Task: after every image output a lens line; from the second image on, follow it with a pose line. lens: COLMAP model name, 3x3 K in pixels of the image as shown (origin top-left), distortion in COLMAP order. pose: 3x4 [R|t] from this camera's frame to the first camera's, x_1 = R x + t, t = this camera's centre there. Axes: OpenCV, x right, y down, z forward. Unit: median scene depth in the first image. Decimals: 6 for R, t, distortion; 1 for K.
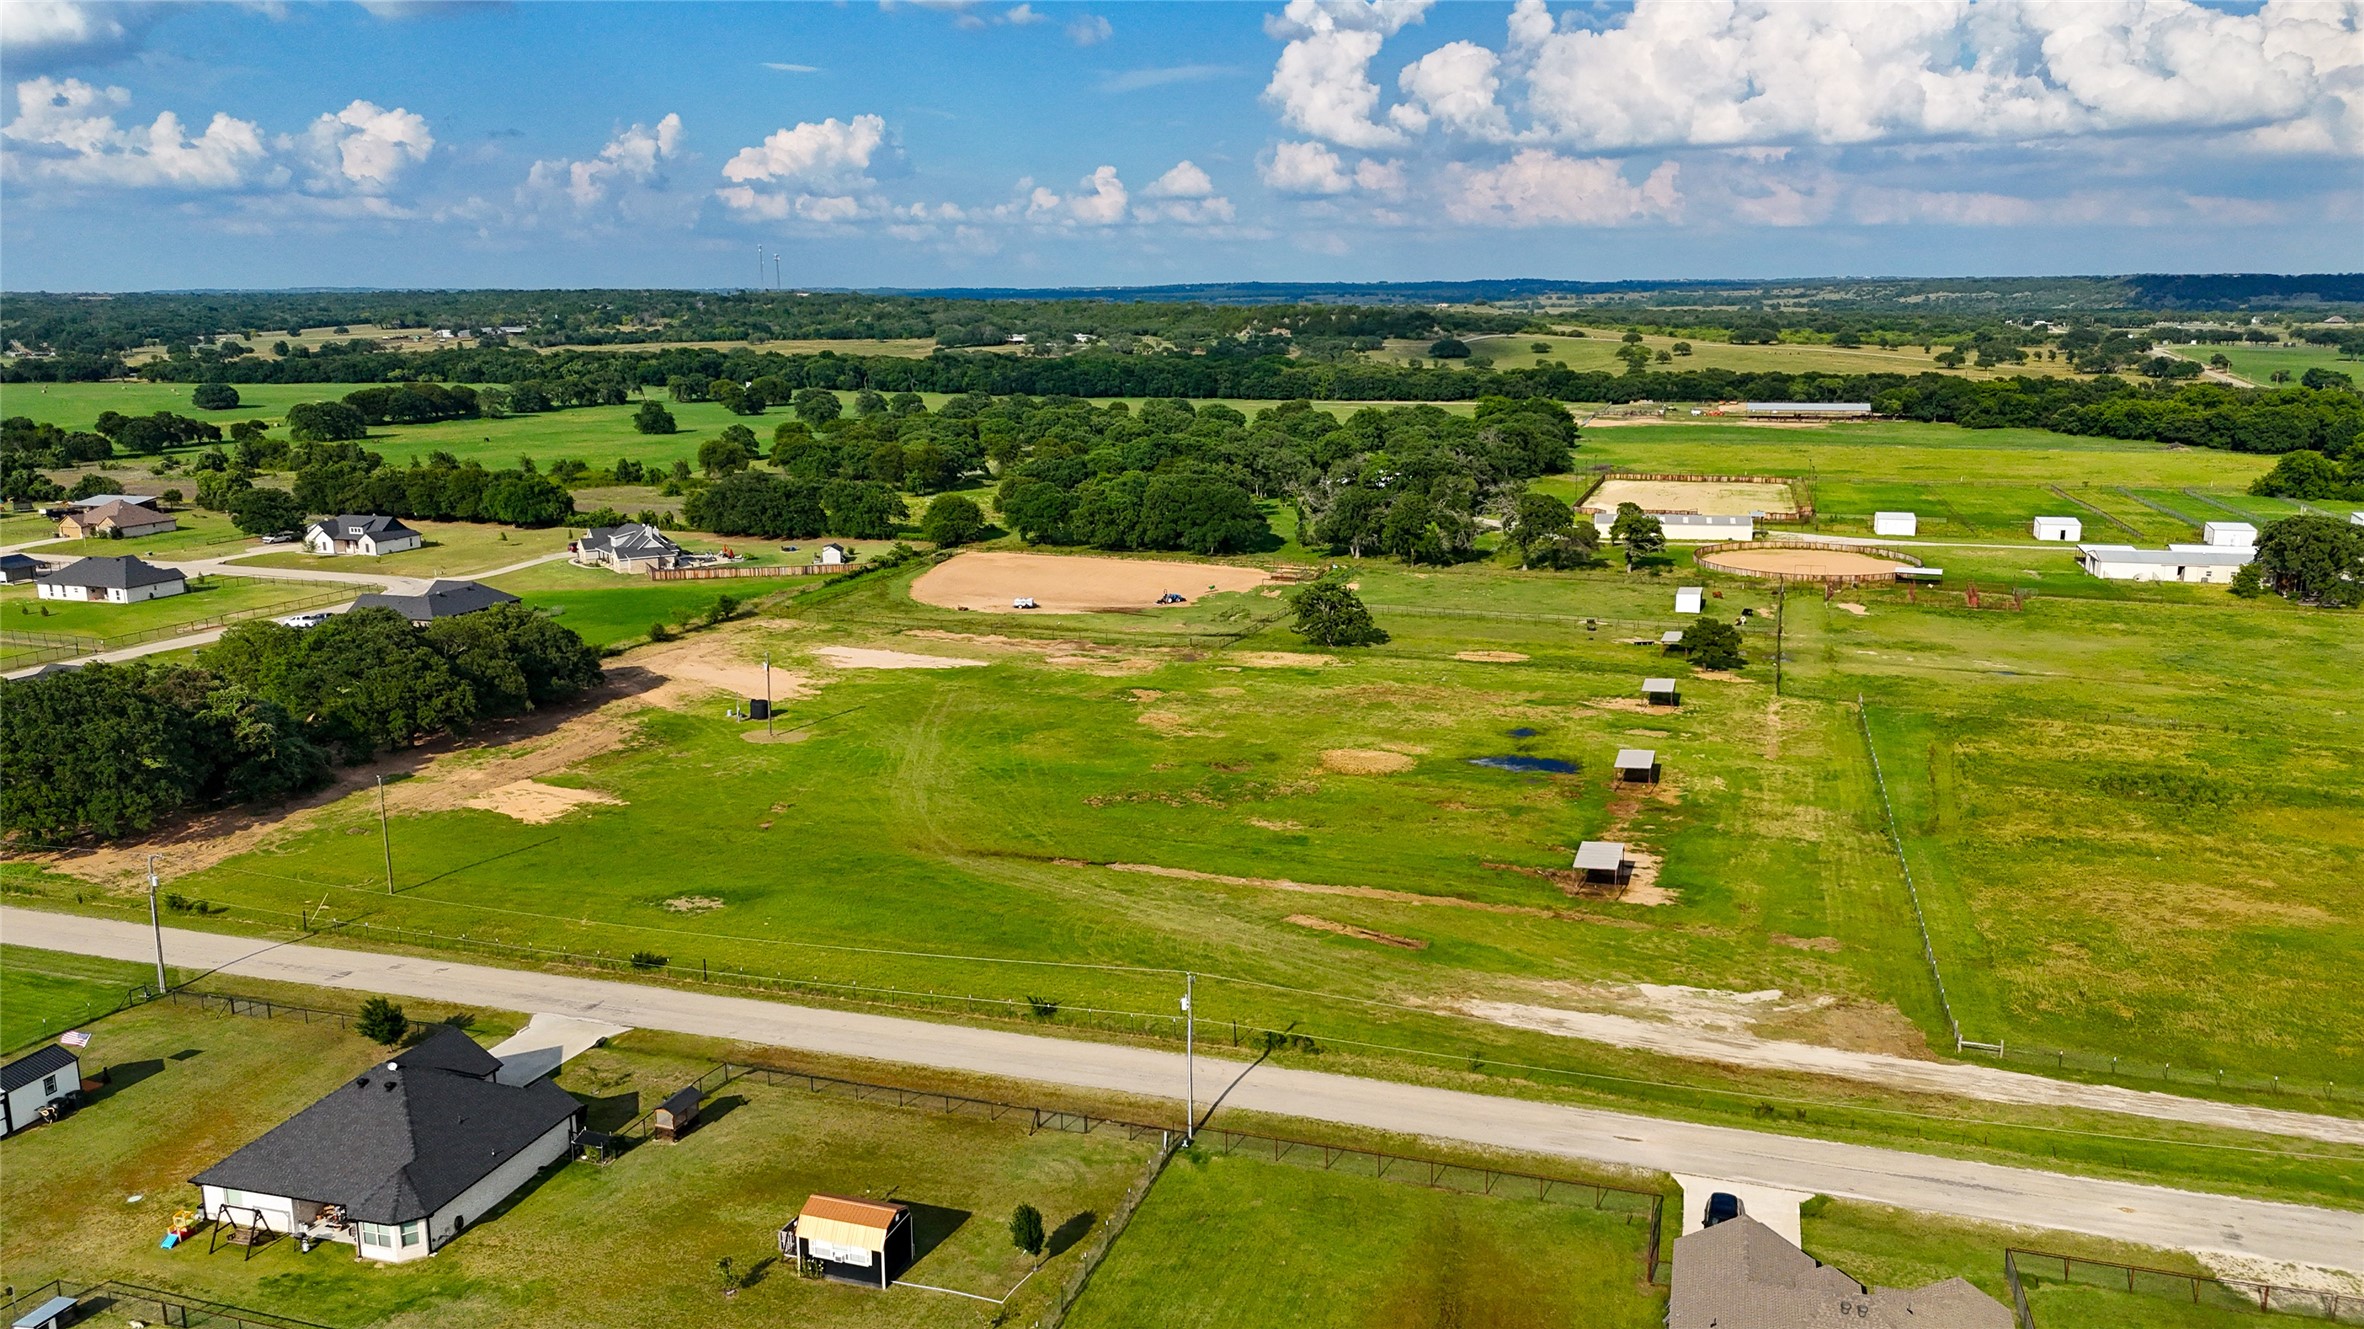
lens RADIAL K [[1720.7, 0, 1190.3], [0, 1720.7, 678.5], [0, 0, 1]] dist [0.098132, -0.107058]
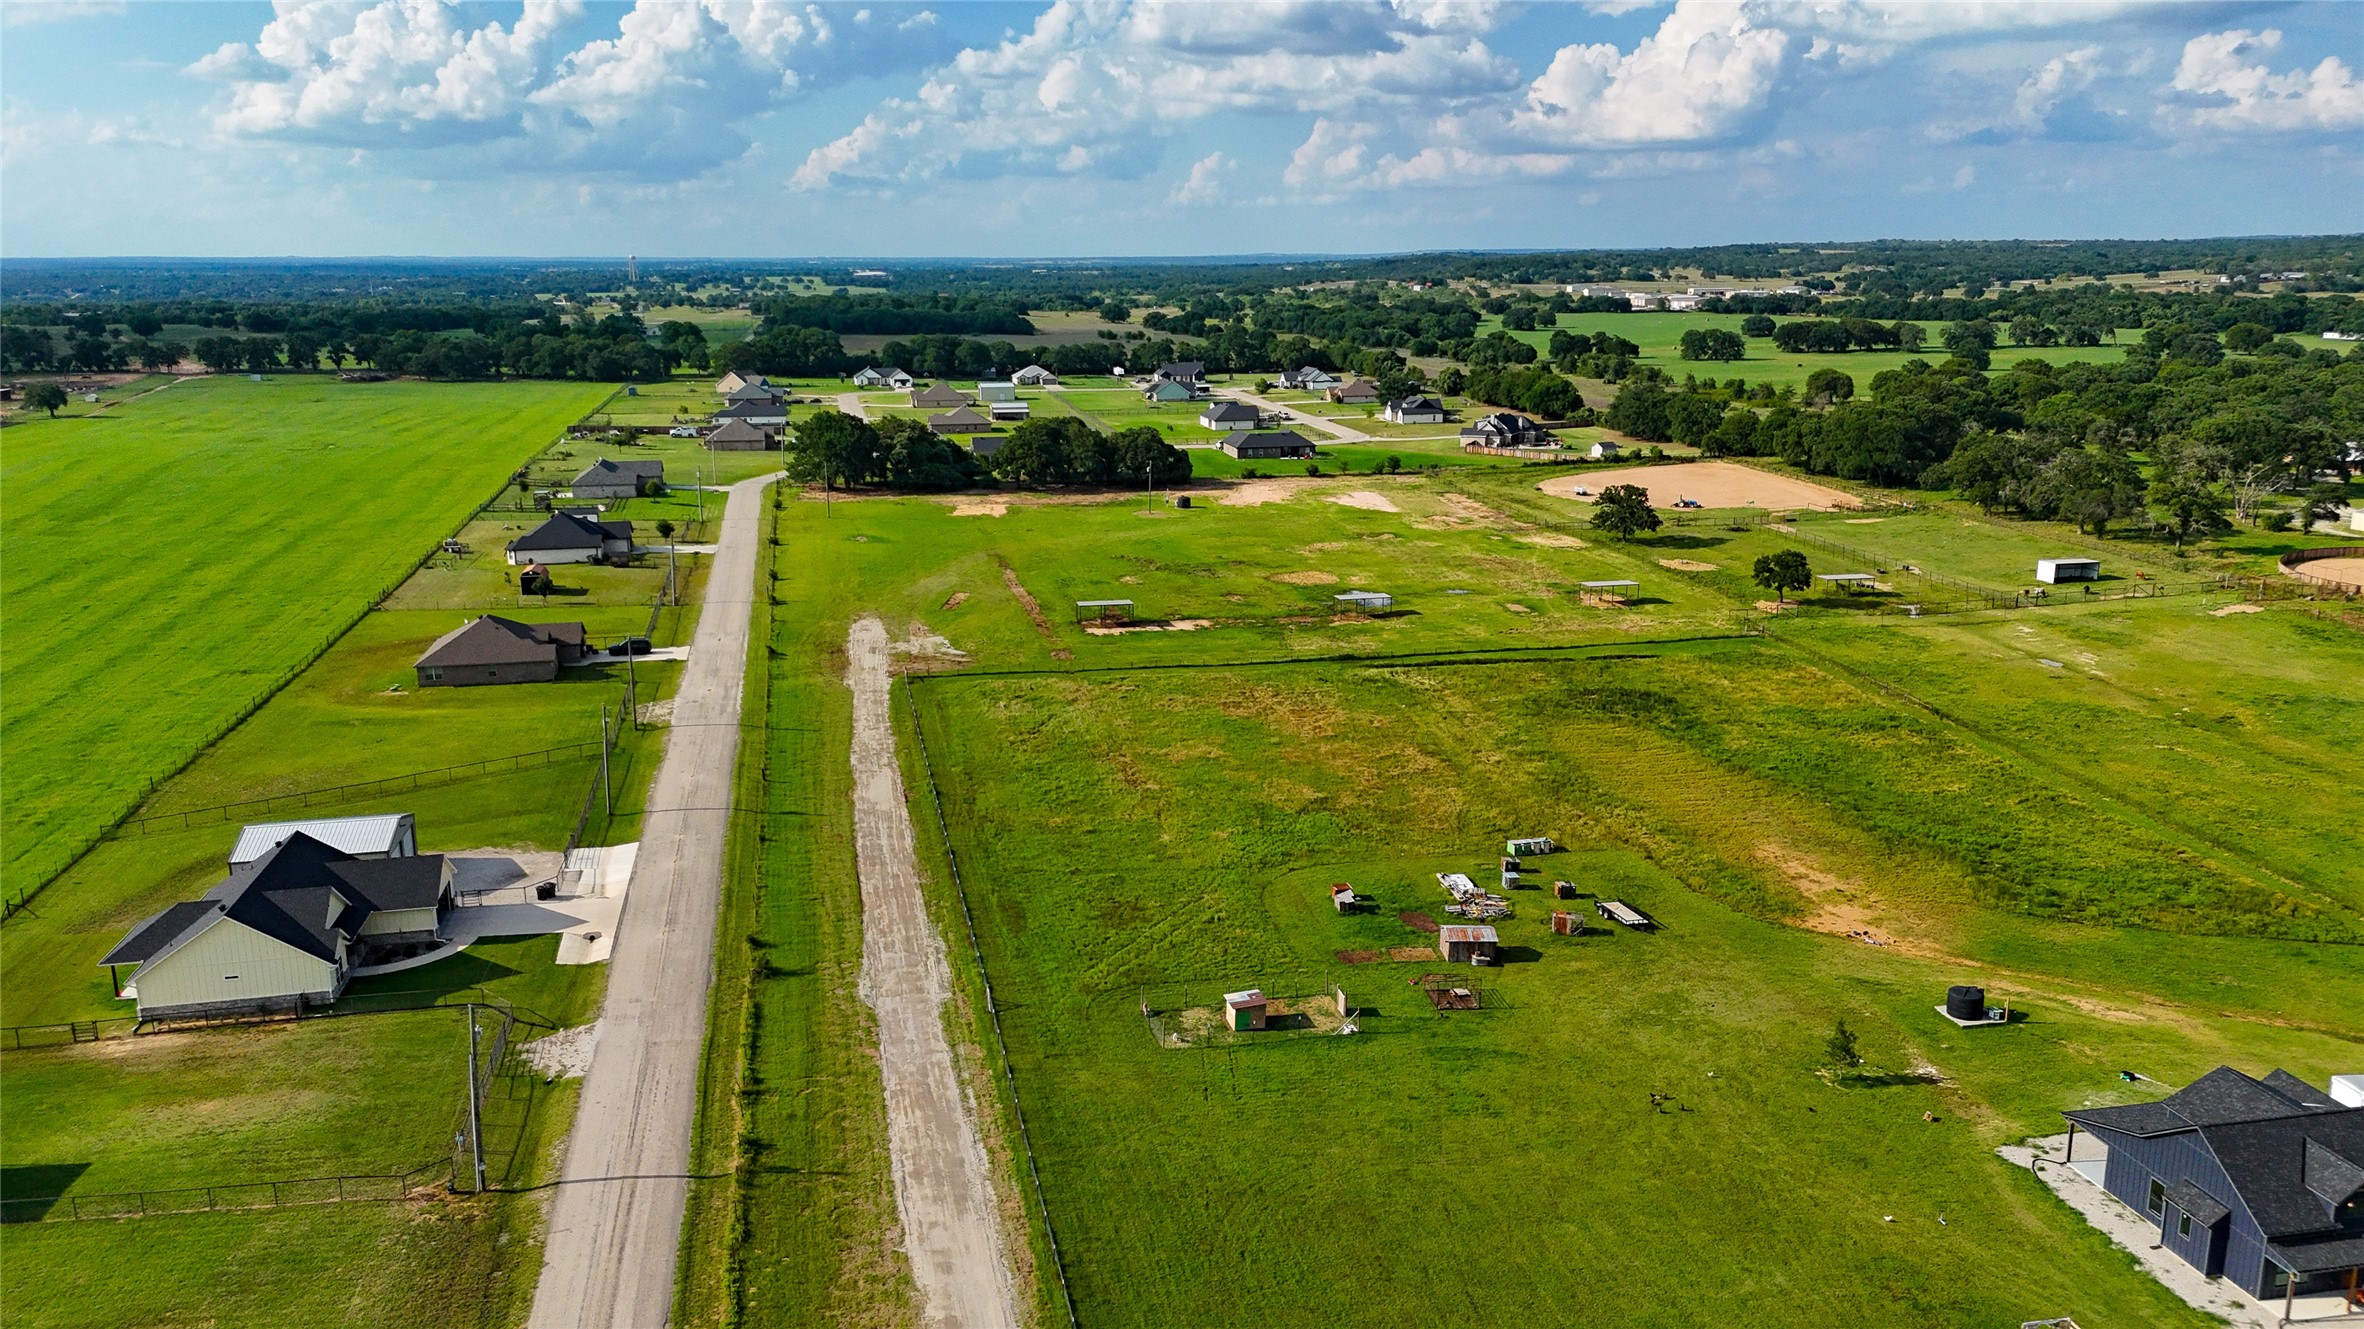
lens RADIAL K [[1720.7, 0, 1190.3], [0, 1720.7, 678.5], [0, 0, 1]] dist [0.098132, -0.107058]
pose [[0.490890, 0.207175, -0.846231, 0.815506], [-0.183255, 0.974138, 0.132185, -0.025537], [0.851731, 0.090188, 0.516160, 0.142575]]
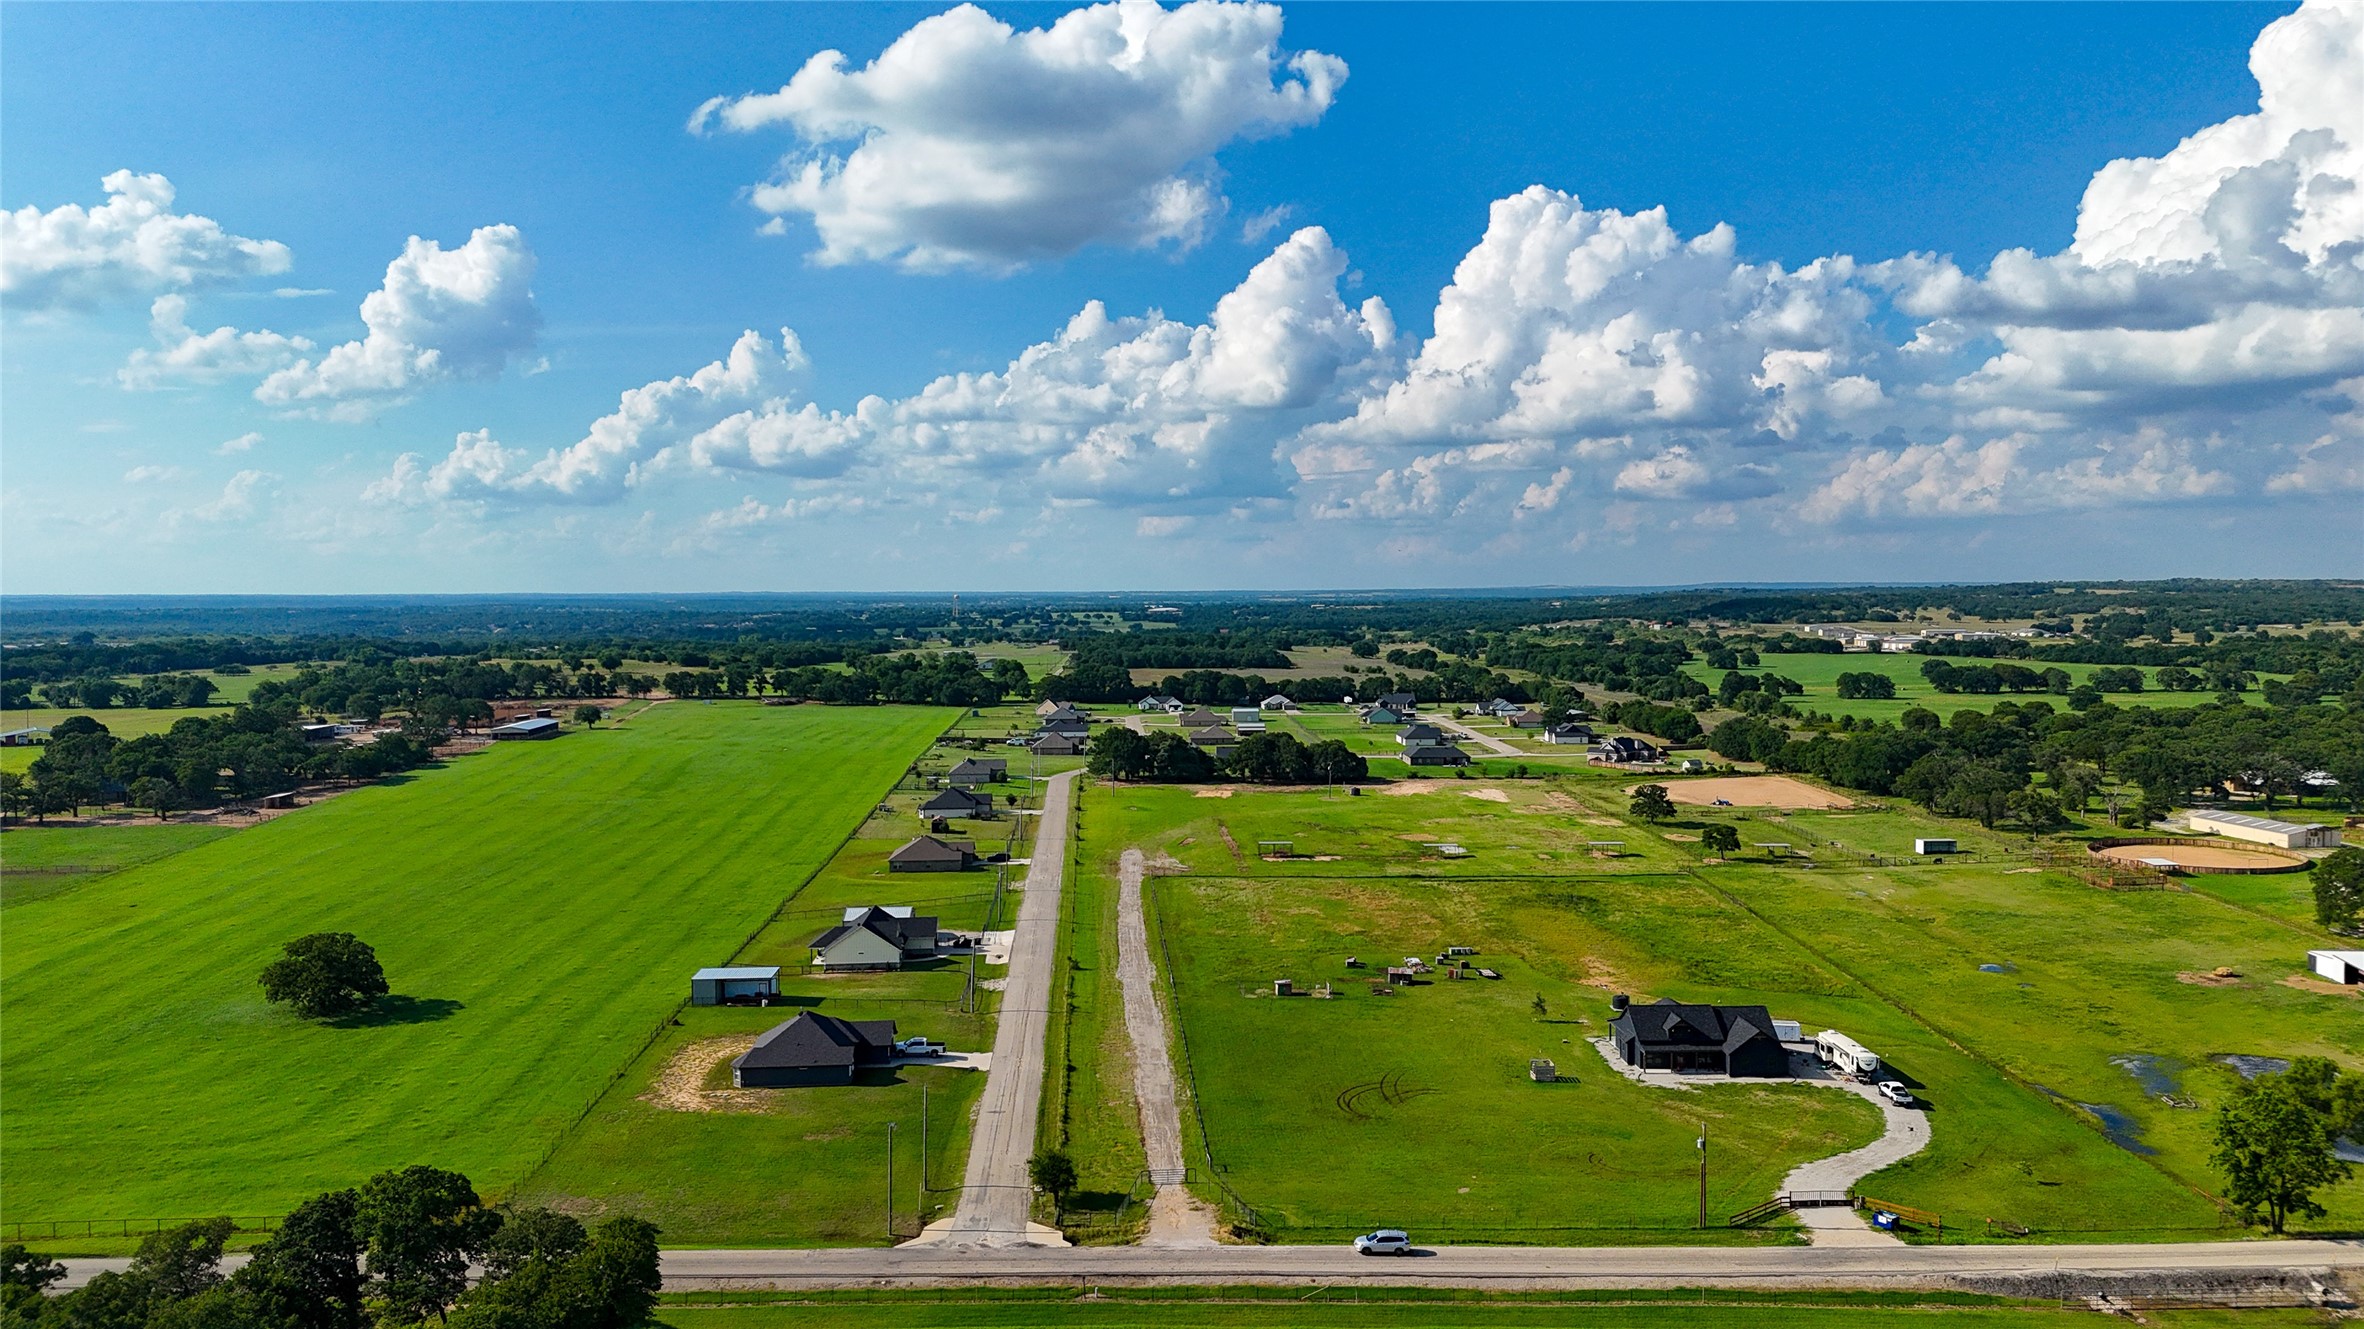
lens RADIAL K [[1720.7, 0, 1190.3], [0, 1720.7, 678.5], [0, 0, 1]] dist [0.098132, -0.107058]
pose [[0.342757, 0.050384, -0.938072, 1.294438], [-0.197869, 0.980031, -0.019661, -0.030174], [0.918349, 0.192354, 0.345882, -0.011750]]
